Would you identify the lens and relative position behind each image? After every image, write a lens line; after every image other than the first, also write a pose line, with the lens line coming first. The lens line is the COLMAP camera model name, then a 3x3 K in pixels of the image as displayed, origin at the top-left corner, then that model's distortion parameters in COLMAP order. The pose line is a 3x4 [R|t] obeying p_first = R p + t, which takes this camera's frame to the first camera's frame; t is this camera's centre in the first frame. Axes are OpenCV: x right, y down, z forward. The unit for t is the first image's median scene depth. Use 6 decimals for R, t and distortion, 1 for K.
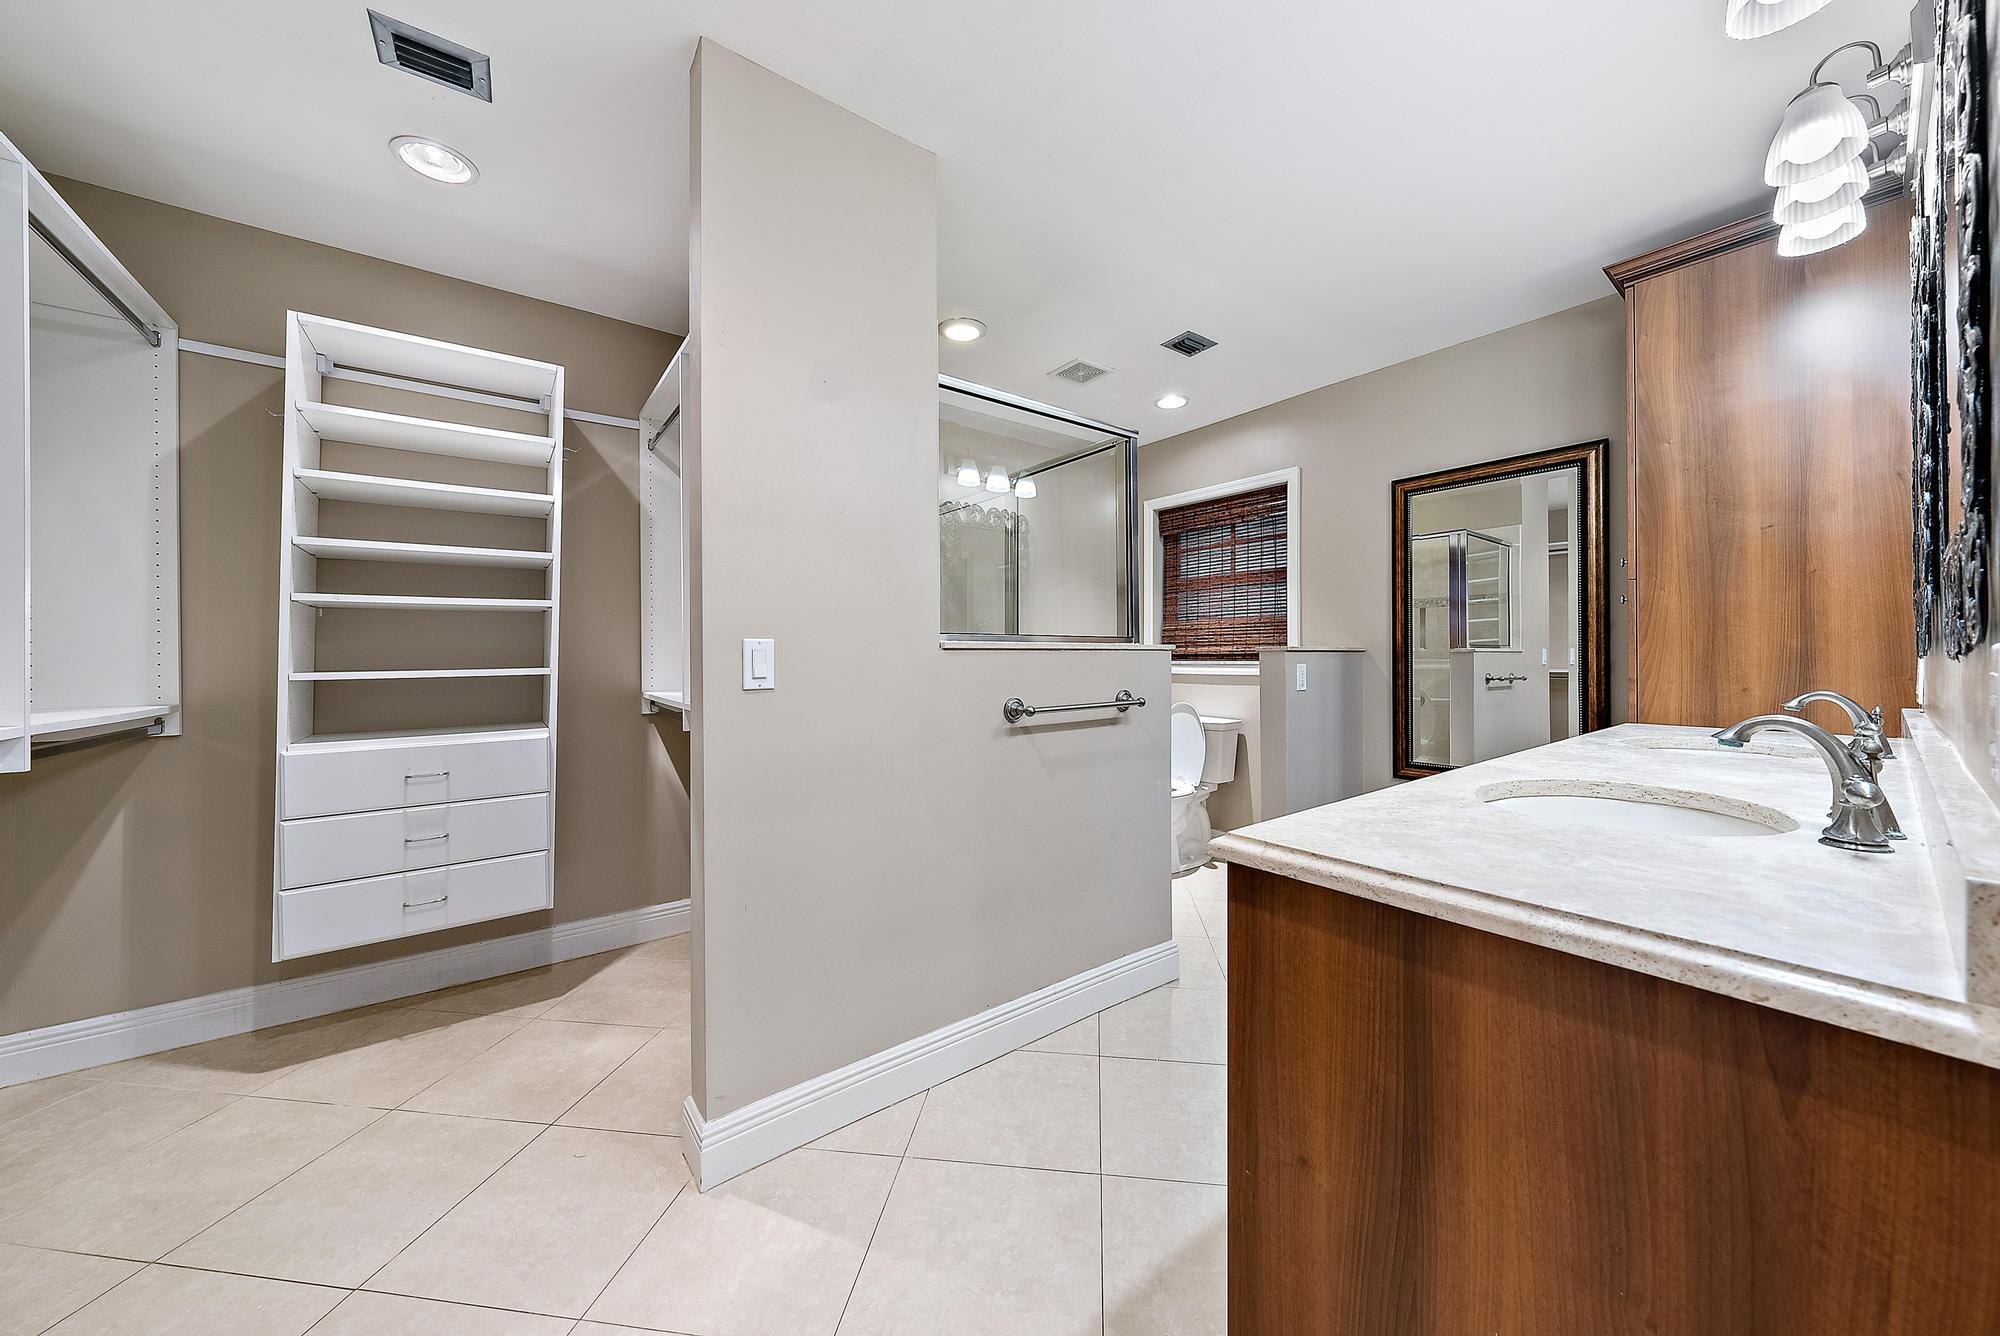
lens RADIAL K [[686.6, 0, 1000.4], [0, 686.6, 660.1], [0, 0, 1]] dist [-0.000684, -0.000010]
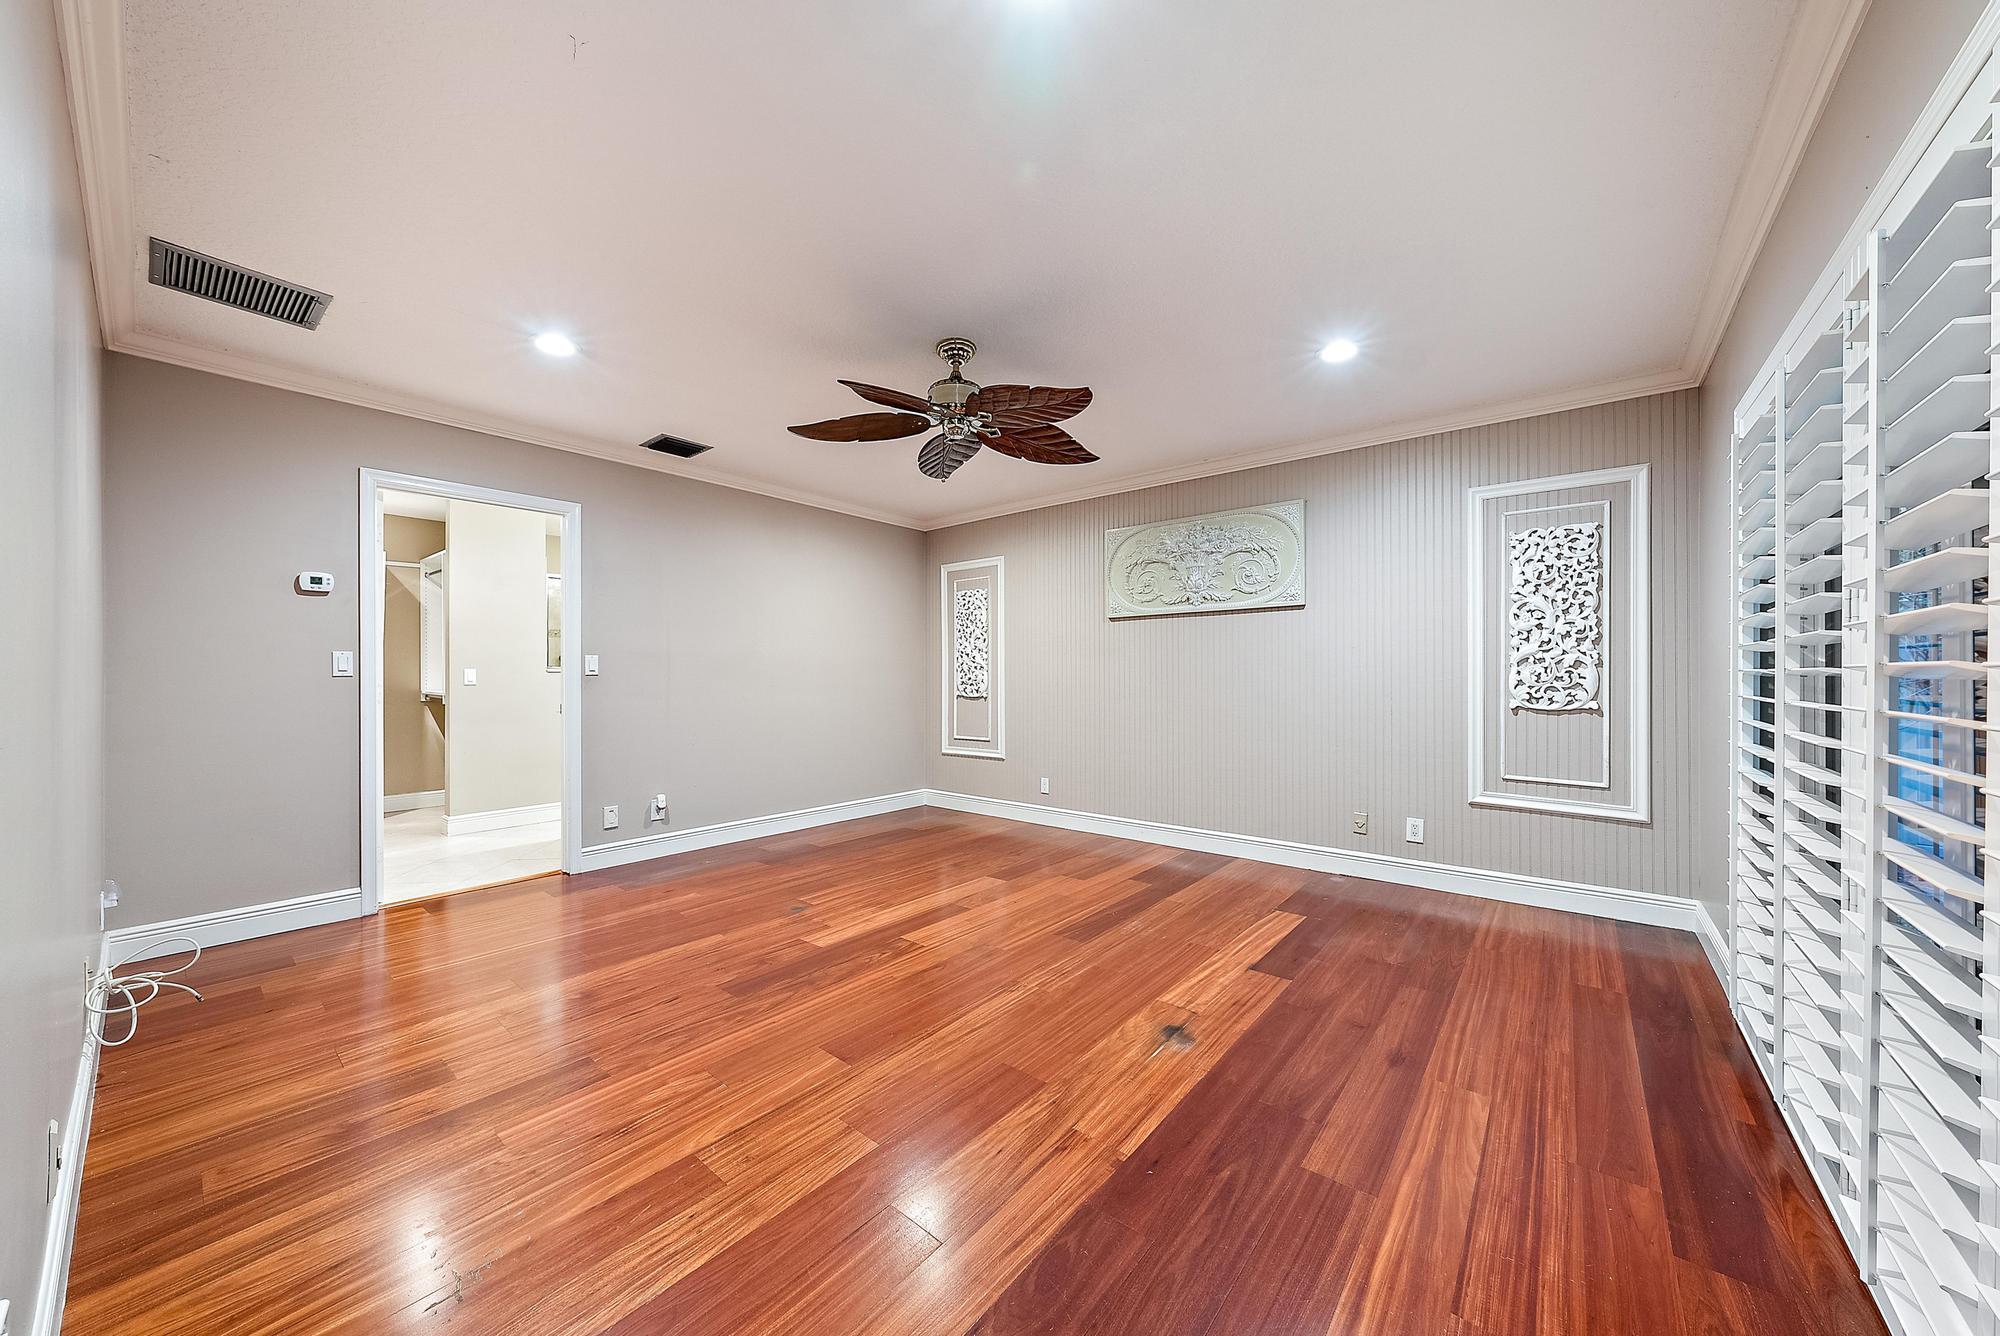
lens RADIAL K [[686.6, 0, 1004.6], [0, 686.6, 672.6], [0, 0, 1]] dist [-0.000684, -0.000010]
pose [[0.971983, 0.005139, 0.234997, 0.753544], [-0.003795, 0.999974, -0.006171, -0.001535], [-0.235022, 0.005106, 0.971977, -1.526071]]
